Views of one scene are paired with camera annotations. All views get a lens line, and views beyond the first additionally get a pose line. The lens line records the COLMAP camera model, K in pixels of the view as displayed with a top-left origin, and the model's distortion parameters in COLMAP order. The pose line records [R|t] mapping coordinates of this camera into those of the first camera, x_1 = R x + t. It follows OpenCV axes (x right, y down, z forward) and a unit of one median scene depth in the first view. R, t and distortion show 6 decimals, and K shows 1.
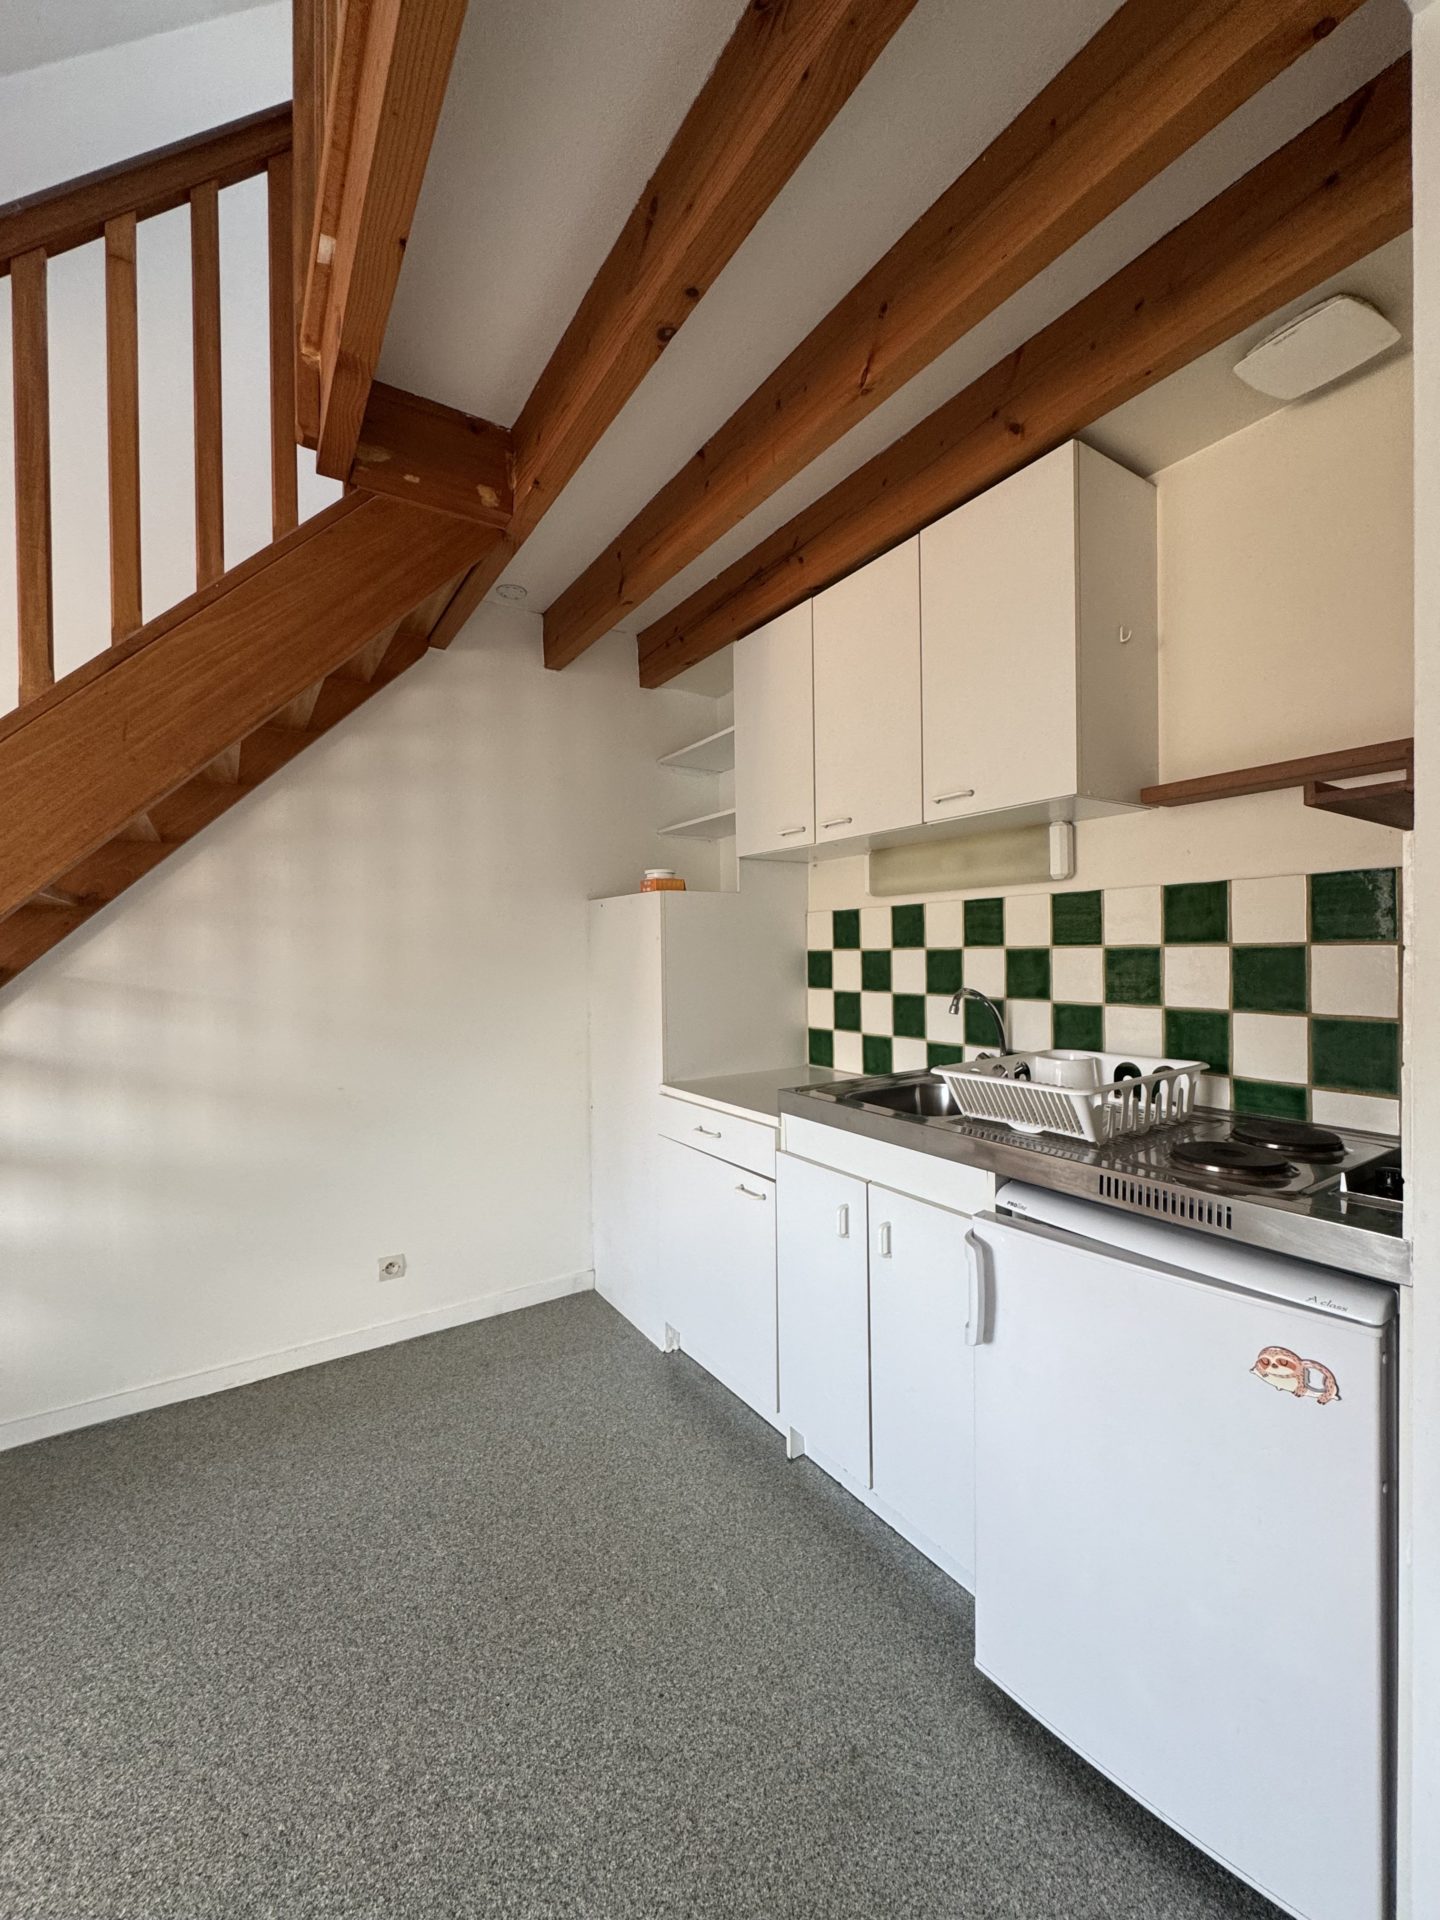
lens RADIAL K [[766.5, 0, 722.3], [0, 766.5, 954.8], [0, 0, 1]] dist [-0.001053, -0.000314]
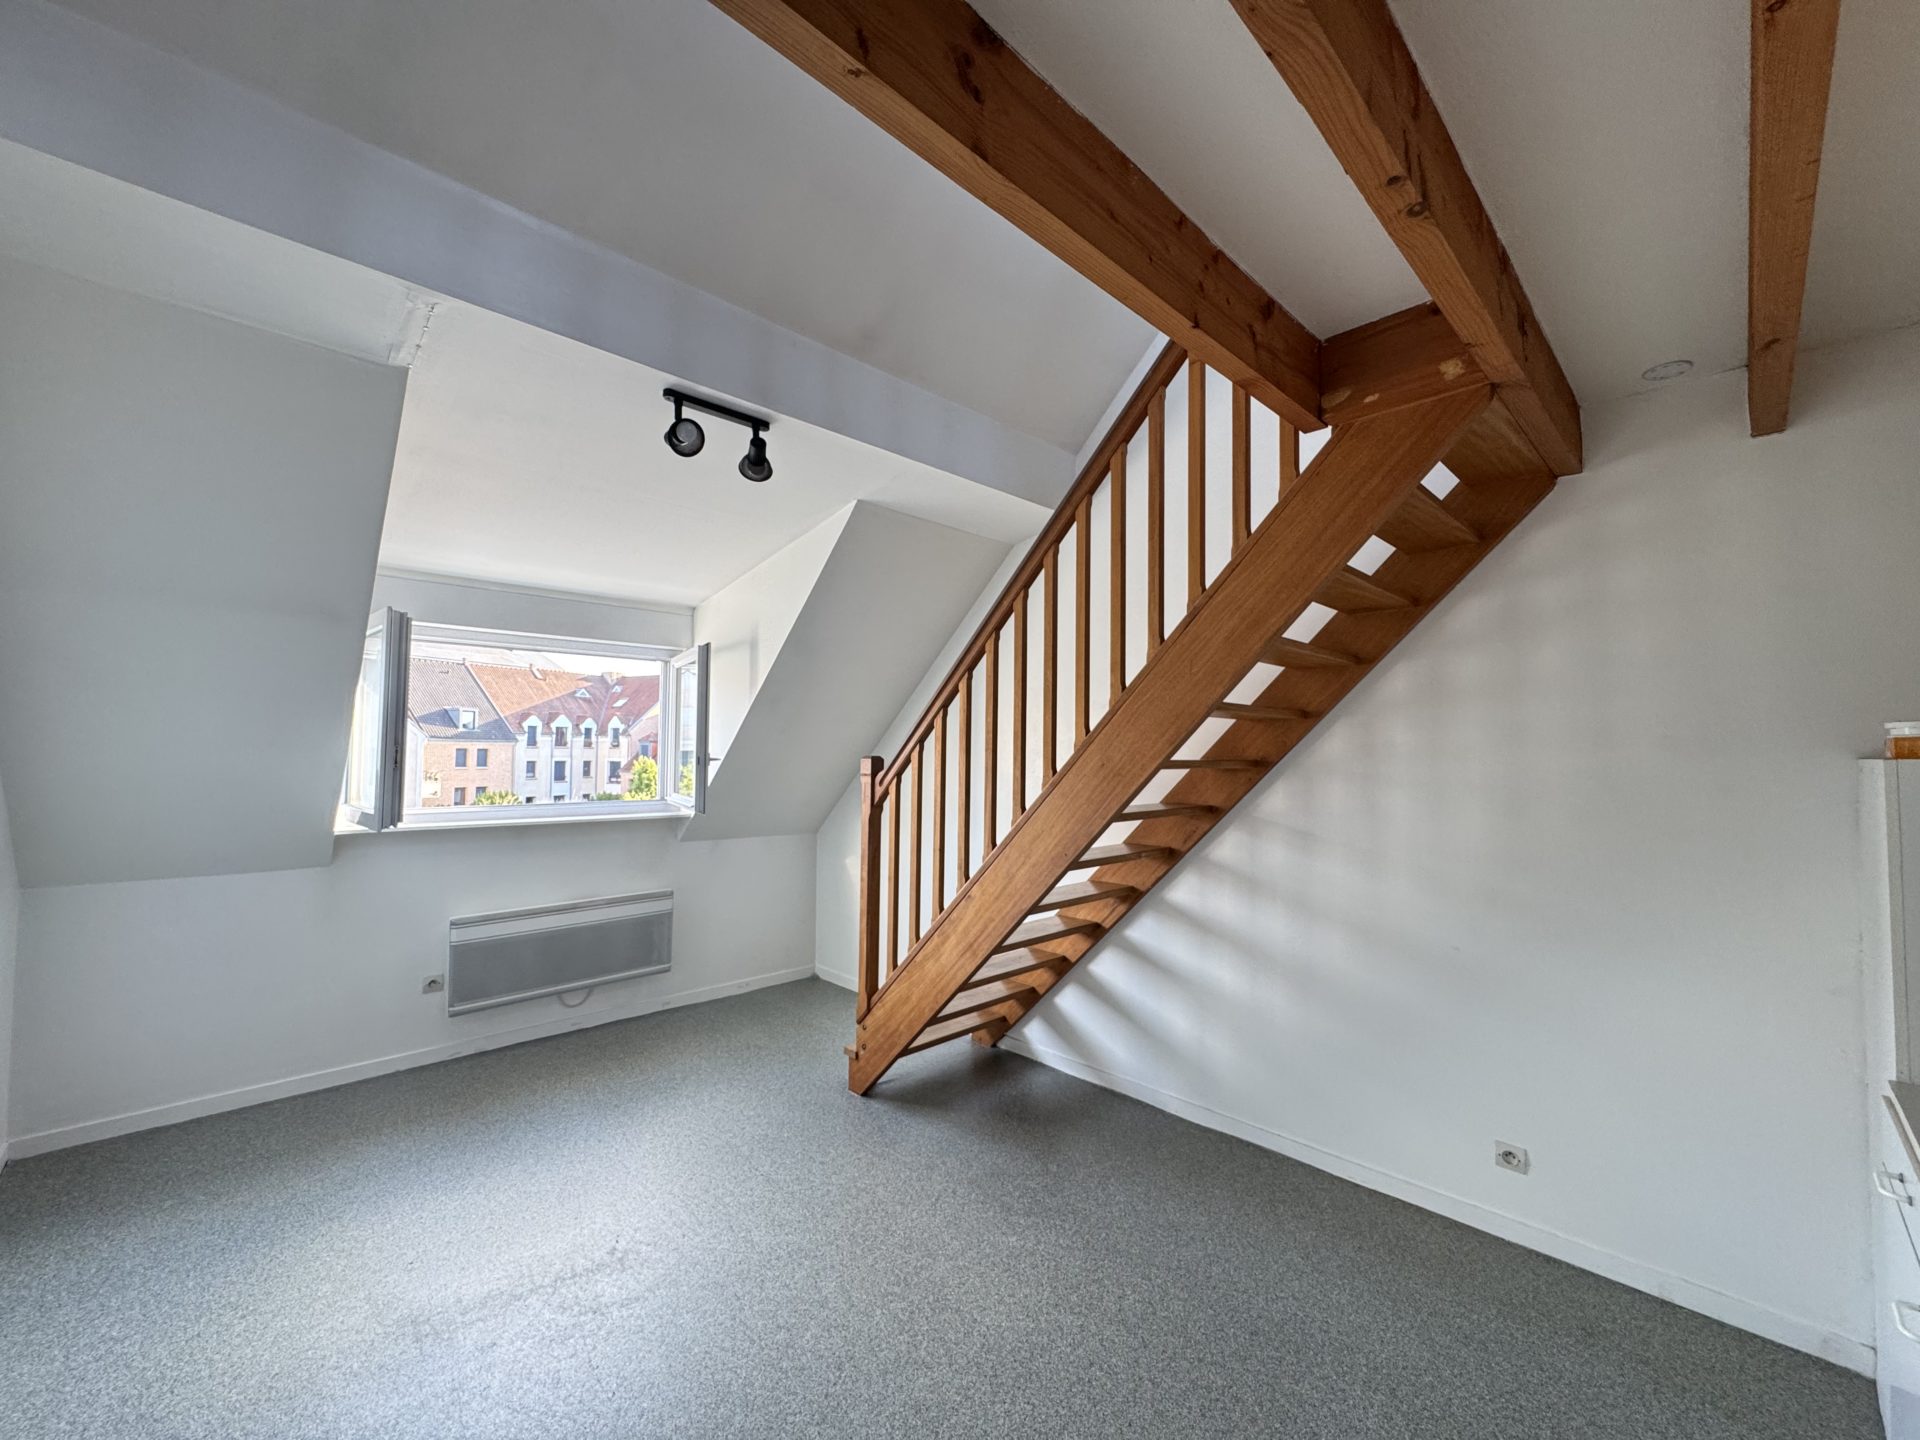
lens RADIAL K [[766.5, 0, 958.8], [0, 766.5, 718.0], [0, 0, 1]] dist [-0.001053, -0.000314]
pose [[0.193638, -0.029347, -0.980634, 0.477442], [-0.020940, 0.999201, -0.034037, -0.102404], [0.980850, 0.027125, 0.192868, 0.197813]]
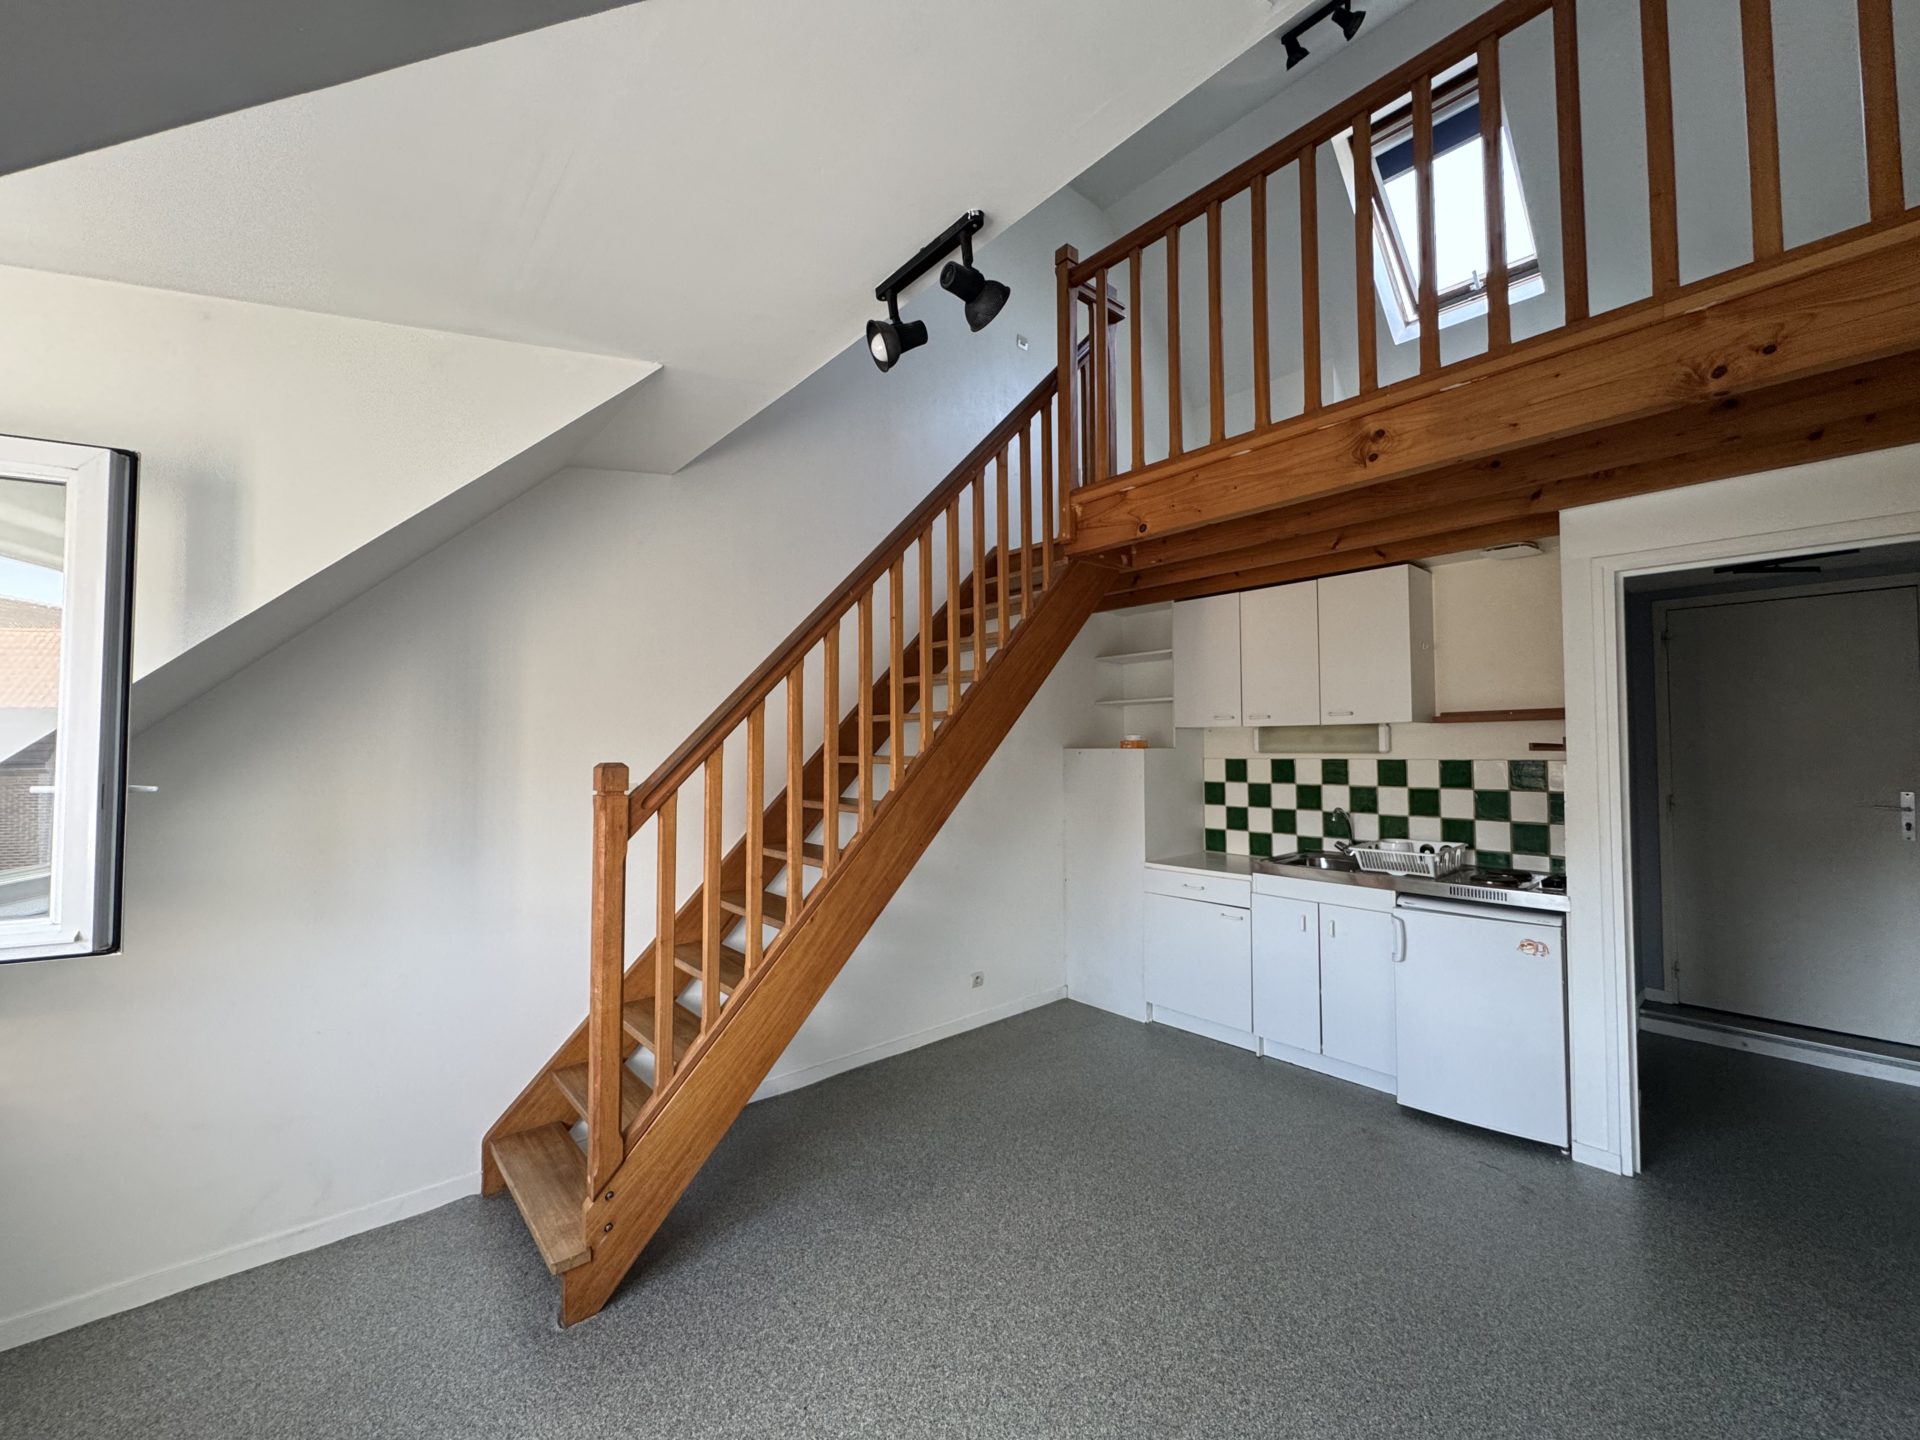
lens RADIAL K [[766.5, 0, 958.8], [0, 766.5, 718.0], [0, 0, 1]] dist [-0.001053, -0.000314]
pose [[0.989897, 0.013117, 0.141178, -0.931759], [-0.006422, 0.998837, -0.047777, -0.086421], [-0.141640, 0.046388, 0.988831, -0.816652]]
